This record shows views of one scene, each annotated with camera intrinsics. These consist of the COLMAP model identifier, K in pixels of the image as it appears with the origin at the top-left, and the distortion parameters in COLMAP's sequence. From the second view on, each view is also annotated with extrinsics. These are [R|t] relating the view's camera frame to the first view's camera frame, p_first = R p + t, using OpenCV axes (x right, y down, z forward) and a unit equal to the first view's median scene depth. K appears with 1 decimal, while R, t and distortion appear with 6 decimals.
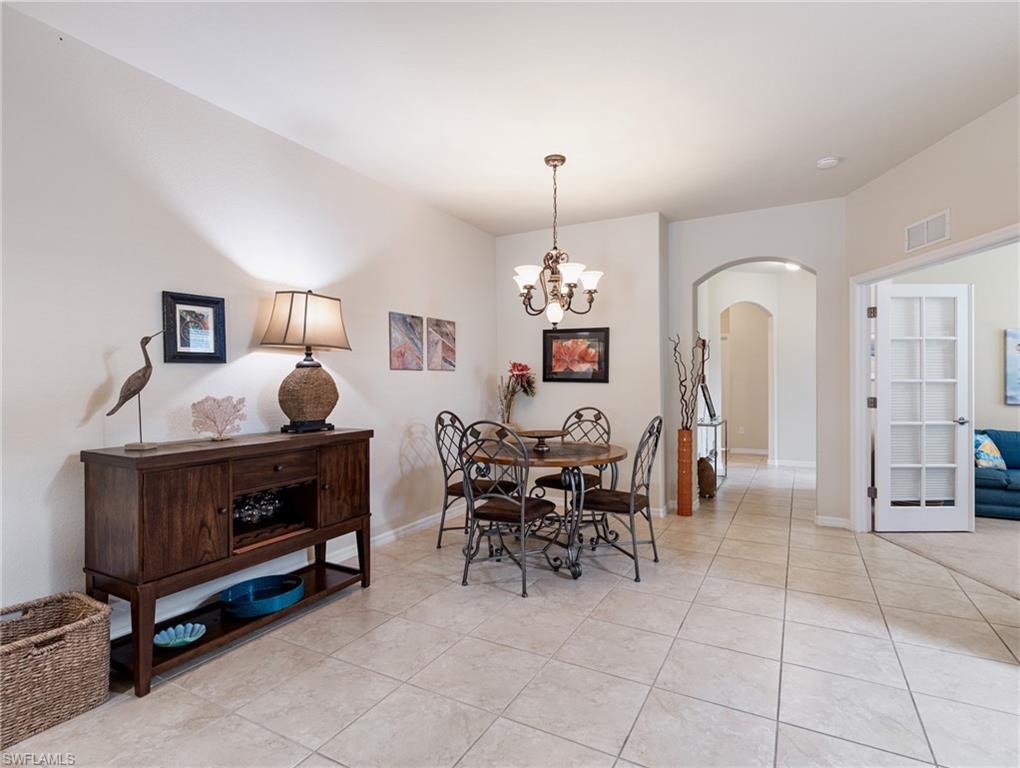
lens RADIAL K [[515.3, 0, 510.0], [0, 515.3, 384.0], [0, 0, 1]] dist [0.004934, -0.000252]
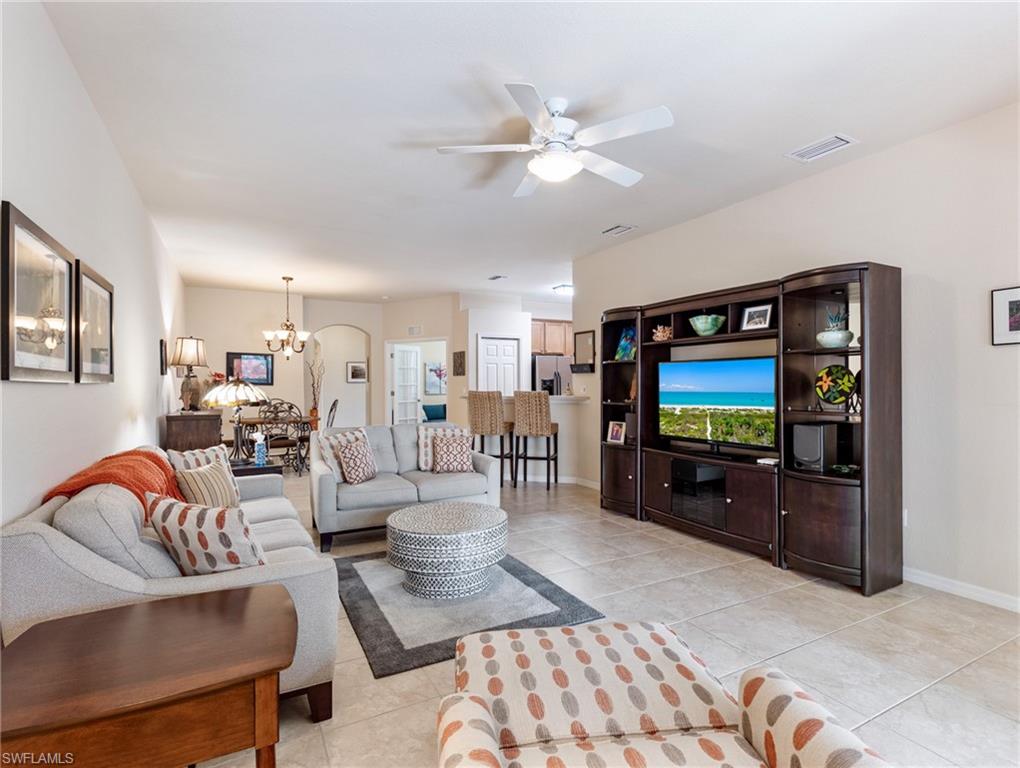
lens RADIAL K [[515.3, 0, 510.0], [0, 515.3, 384.0], [0, 0, 1]] dist [0.004934, -0.000252]
pose [[0.549912, 0.002804, 0.835218, -0.863270], [0.002471, 0.999985, -0.004984, 0.004753], [-0.835219, 0.004805, 0.549897, -0.667815]]
